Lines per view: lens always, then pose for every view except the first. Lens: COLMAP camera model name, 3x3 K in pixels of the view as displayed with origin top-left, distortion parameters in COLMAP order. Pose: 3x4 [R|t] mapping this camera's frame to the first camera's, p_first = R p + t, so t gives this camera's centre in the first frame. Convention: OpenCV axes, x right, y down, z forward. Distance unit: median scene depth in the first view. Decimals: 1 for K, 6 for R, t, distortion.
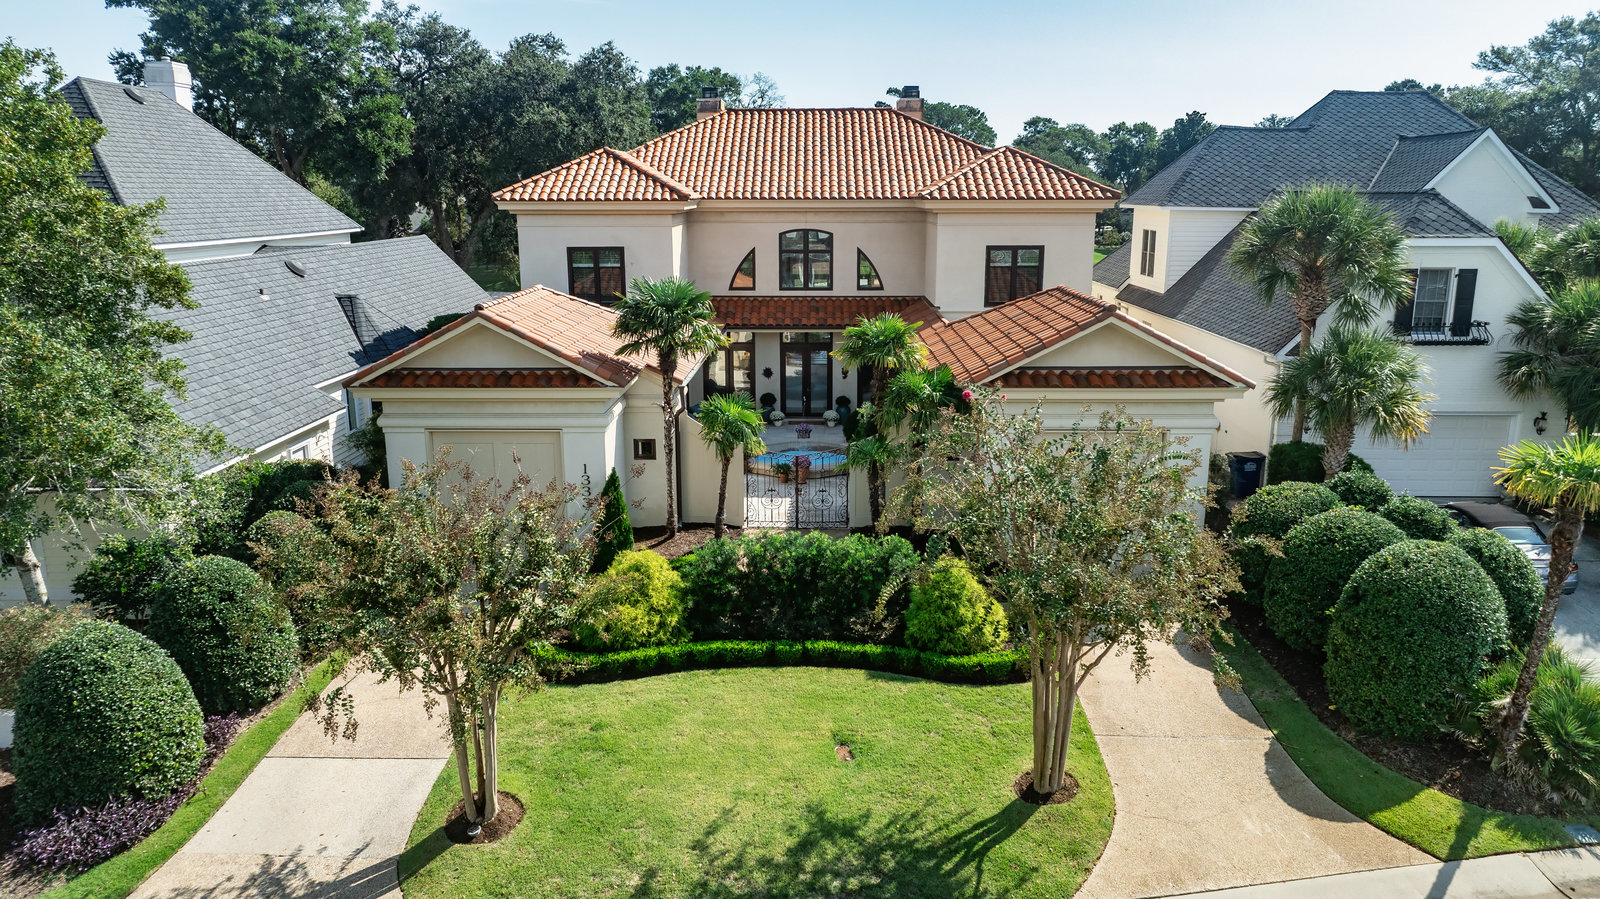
lens RADIAL K [[1129.0, 0, 800.0], [0, 1129.0, 449.5], [0, 0, 1]] dist [-0.026023, 0.011323]
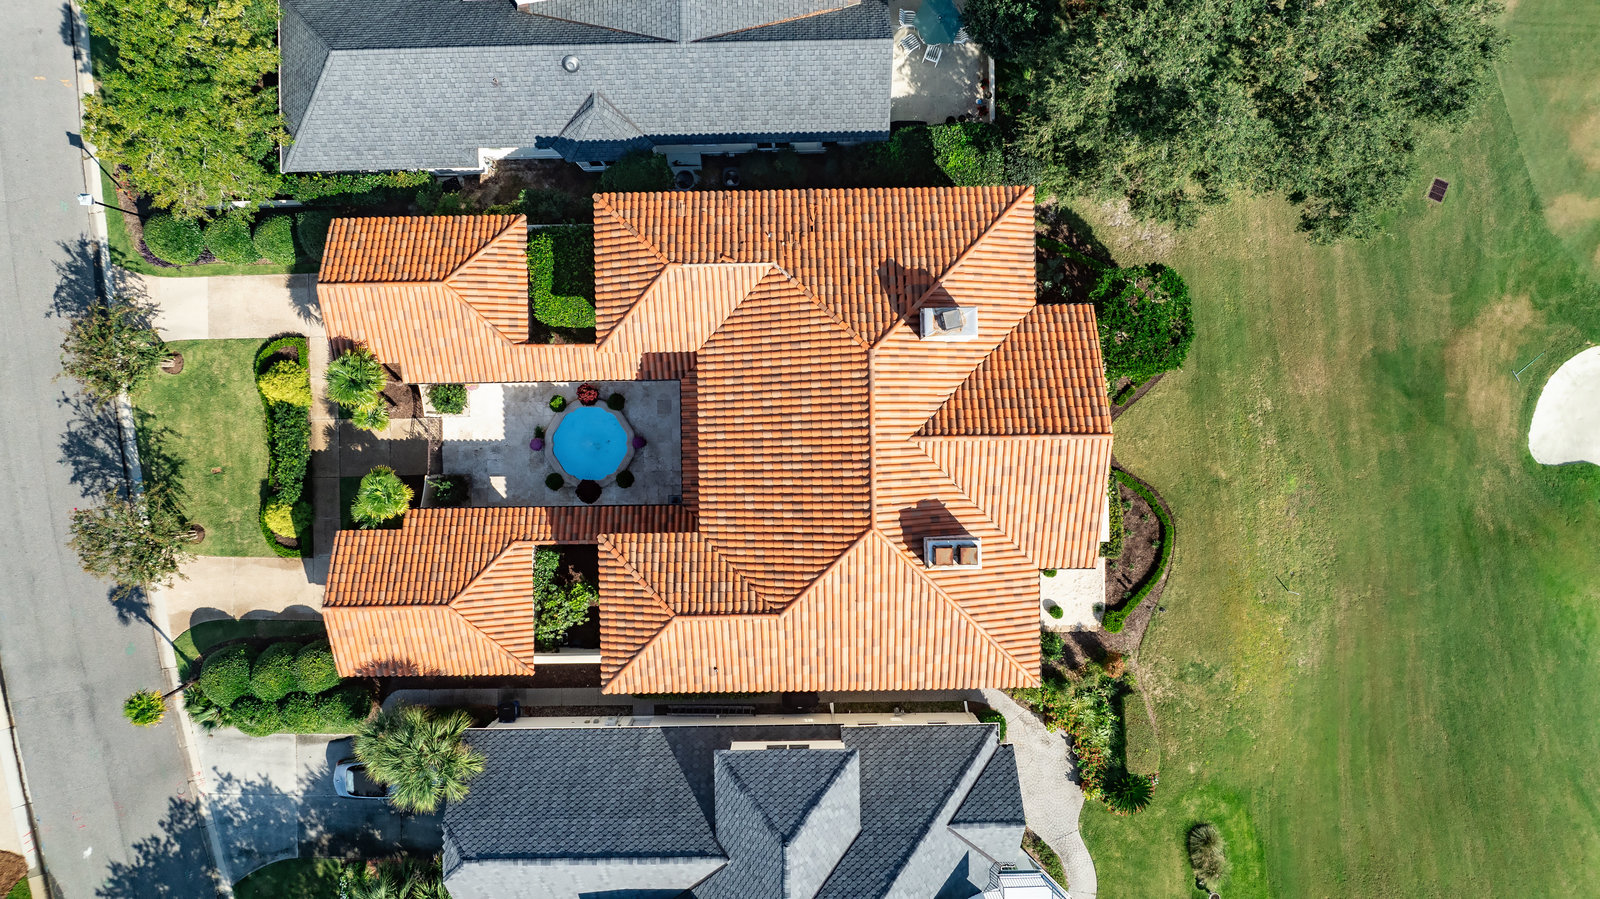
lens RADIAL K [[1129.0, 0, 800.0], [0, 1129.0, 449.5], [0, 0, 1]] dist [-0.026023, 0.011323]
pose [[0.037903, 0.999226, 0.010498, 0.005433], [-0.220349, -0.001890, 0.975419, -1.475940], [0.974684, -0.039285, 0.220107, 0.920641]]
